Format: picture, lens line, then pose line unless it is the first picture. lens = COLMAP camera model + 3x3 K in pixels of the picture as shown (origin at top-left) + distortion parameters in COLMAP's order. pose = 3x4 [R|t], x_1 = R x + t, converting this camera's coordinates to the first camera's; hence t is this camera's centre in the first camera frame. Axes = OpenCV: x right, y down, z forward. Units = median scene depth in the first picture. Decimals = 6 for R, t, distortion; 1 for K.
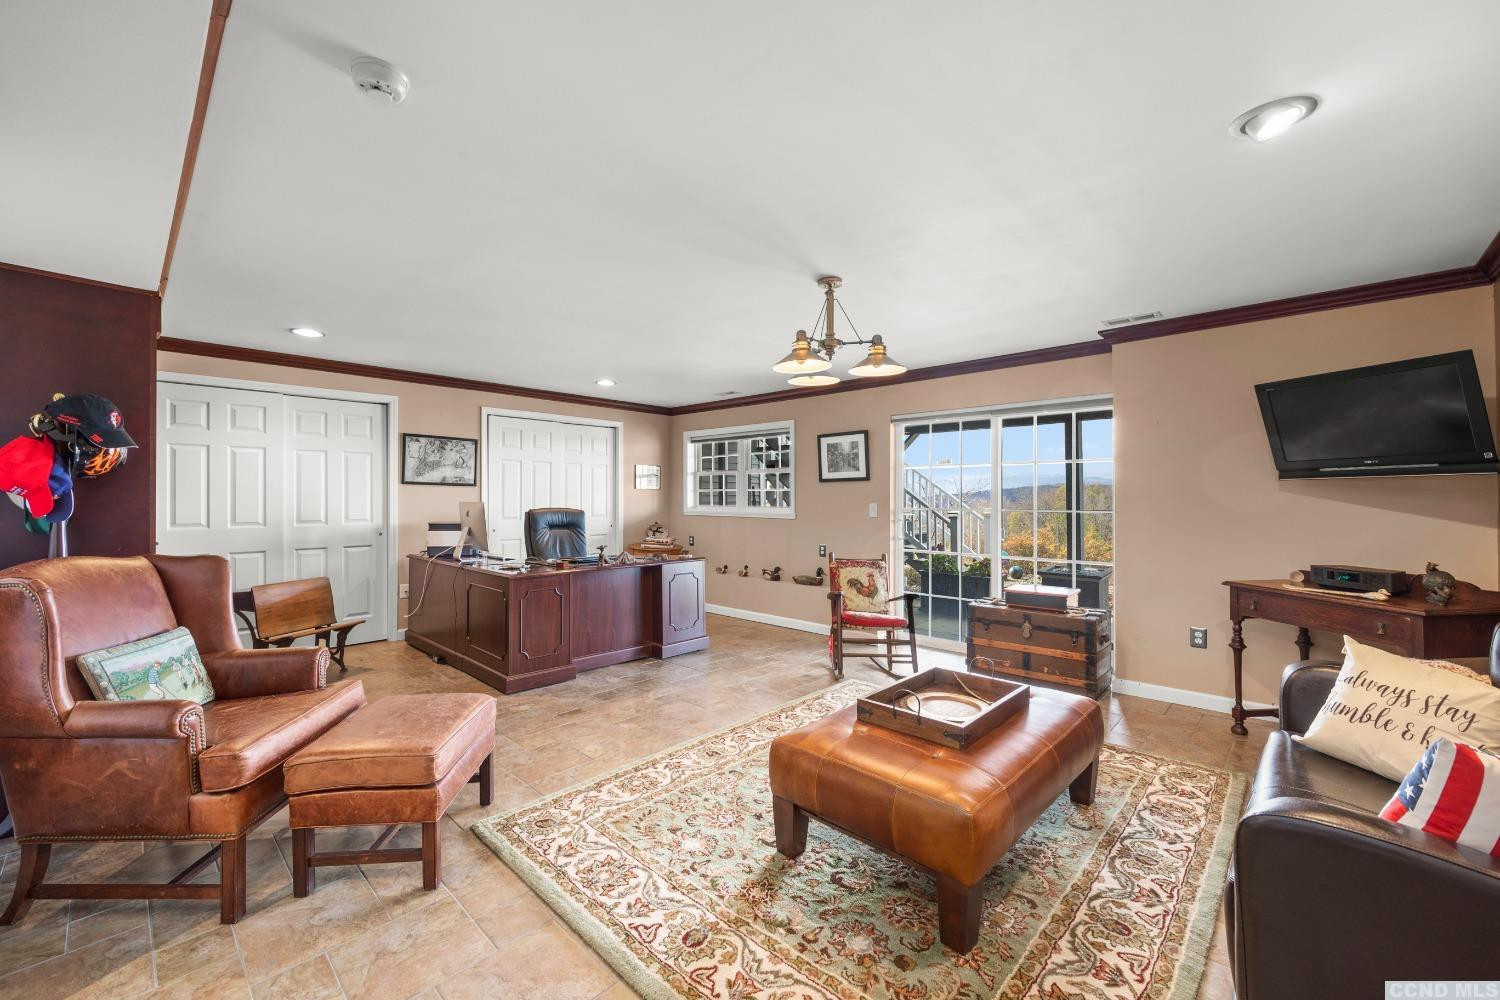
lens RADIAL K [[603.2, 0, 750.3], [0, 603.2, 499.9], [0, 0, 1]] dist [0.000816, 0.000091]
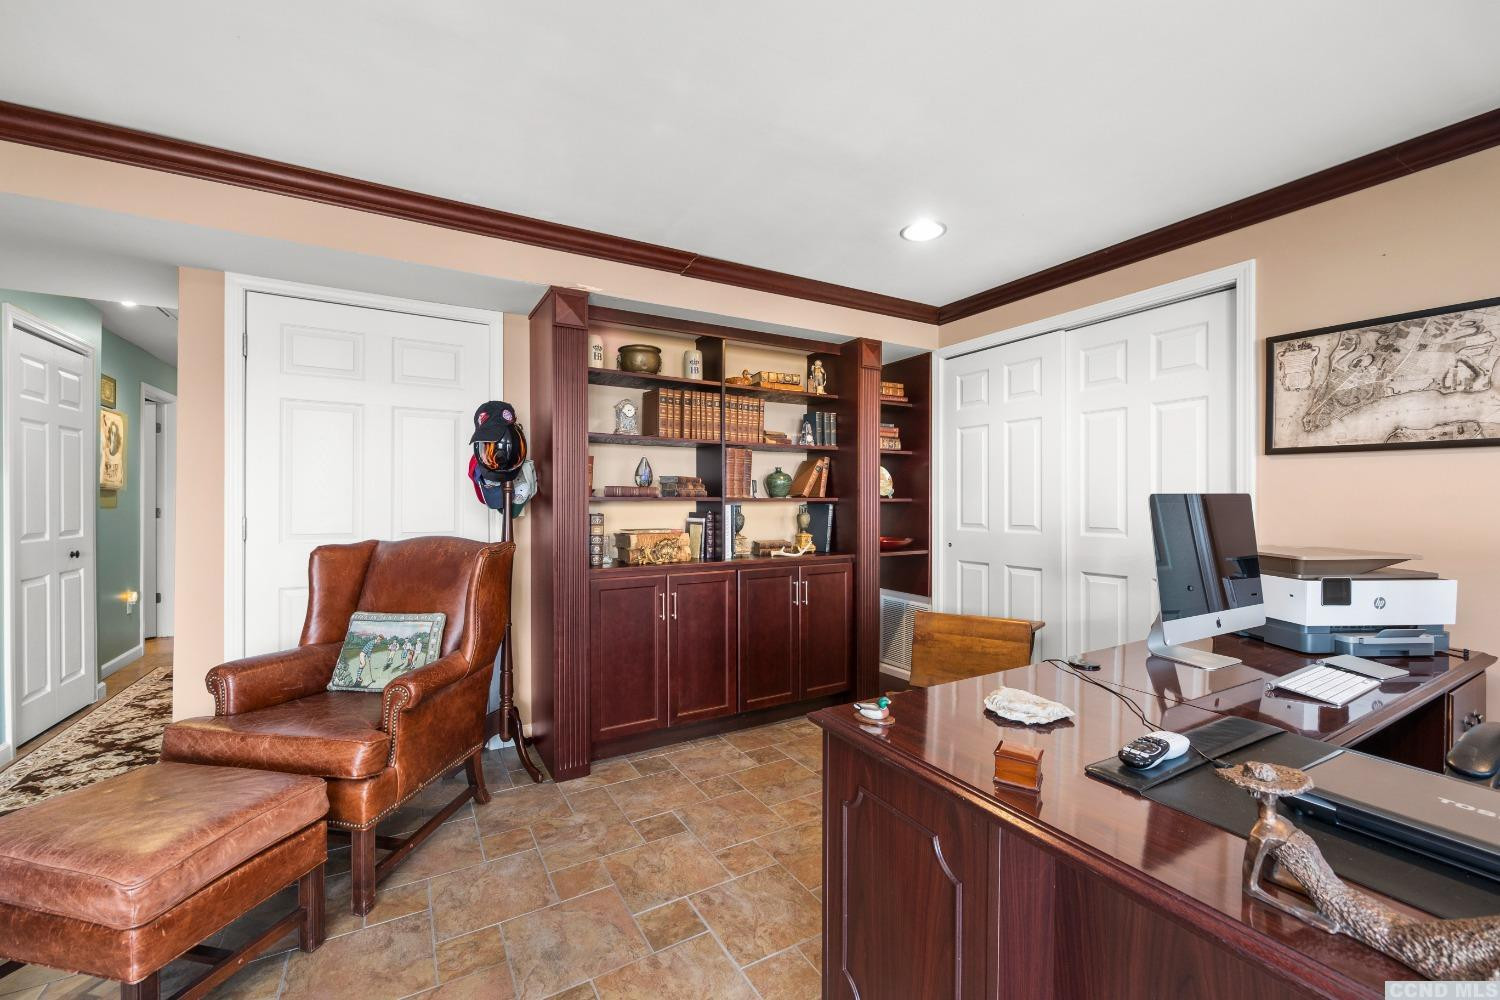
lens RADIAL K [[603.2, 0, 748.5], [0, 603.2, 501.6], [0, 0, 1]] dist [0.000816, 0.000091]
pose [[-0.296073, 0.001213, -0.955164, -0.032368], [-0.001187, 0.999998, 0.001638, 0.004862], [0.955164, 0.001619, -0.296071, 0.518841]]
